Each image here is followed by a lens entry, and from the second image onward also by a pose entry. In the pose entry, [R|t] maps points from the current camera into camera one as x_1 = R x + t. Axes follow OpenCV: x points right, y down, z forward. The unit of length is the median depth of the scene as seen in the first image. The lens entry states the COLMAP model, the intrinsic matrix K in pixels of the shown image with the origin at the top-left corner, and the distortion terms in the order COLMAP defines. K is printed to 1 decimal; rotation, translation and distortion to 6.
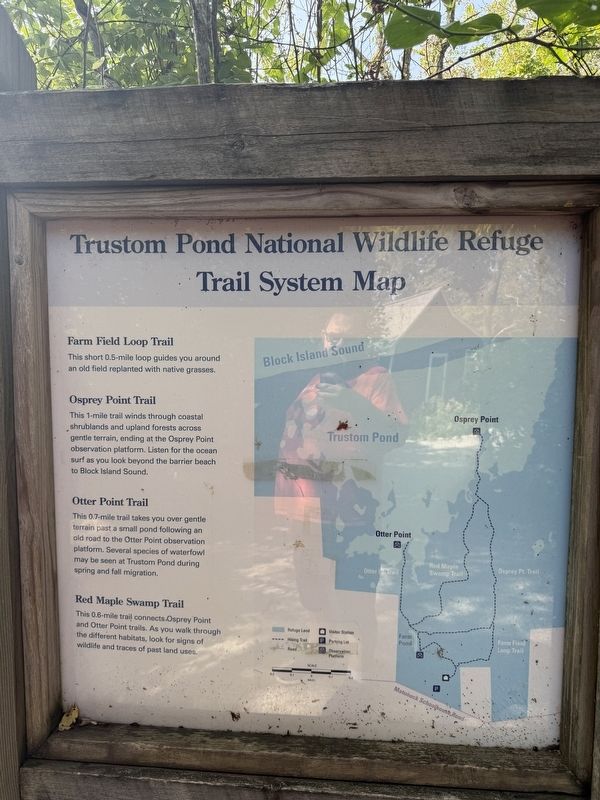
lens RADIAL K [[563.8, 0, 300.0], [0, 563.8, 400.0], [0, 0, 1]] dist [0.069853, -0.099522]
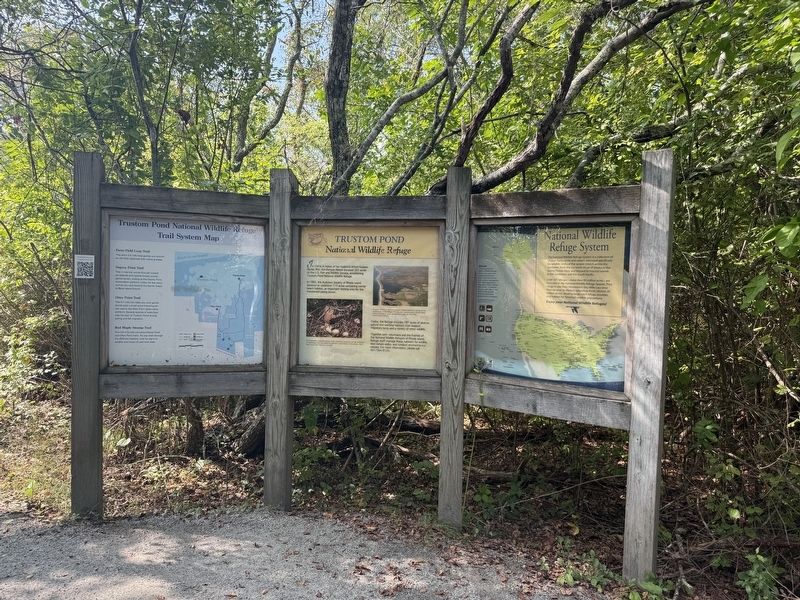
lens RADIAL K [[563.8, 0, 400.8], [0, 563.8, 306.5], [0, 0, 1]] dist [0.069853, -0.099522]
pose [[0.930836, 0.009179, 0.365321, -0.062777], [0.005354, 0.999235, -0.038750, 0.391816], [-0.365397, 0.038026, 0.930075, -2.910573]]
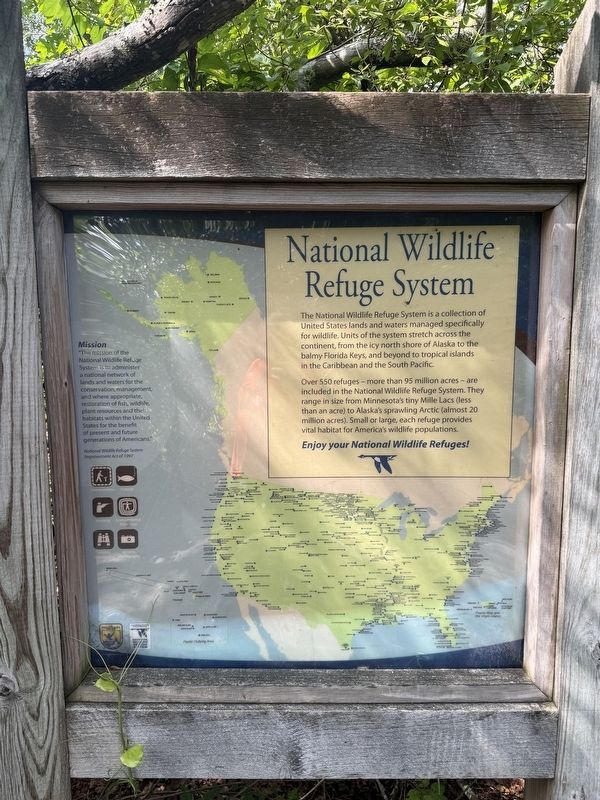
lens RADIAL K [[563.8, 0, 300.0], [0, 563.8, 400.0], [0, 0, 1]] dist [0.069853, -0.099522]
pose [[0.592625, -0.098921, 0.799381, 1.057894], [0.079895, 0.994755, 0.063868, 0.069528], [-0.801506, 0.026016, 0.597420, -0.782937]]
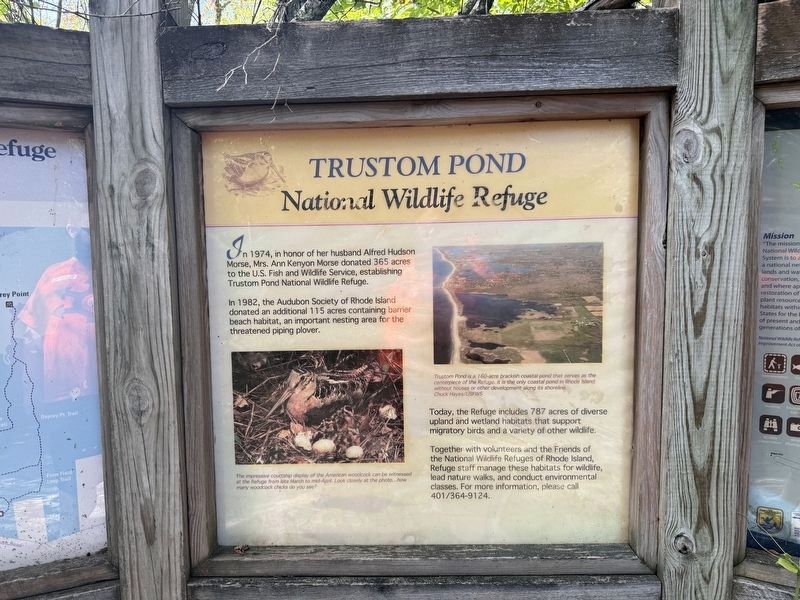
lens RADIAL K [[558.6, 0, 400.0], [0, 558.6, 300.0], [0, 0, 1]] dist [-0.003751, -0.005402]
pose [[0.882624, -0.050596, 0.467348, 0.491128], [0.053454, 0.998545, 0.007152, 0.081976], [-0.467030, 0.018669, 0.884044, -0.434879]]
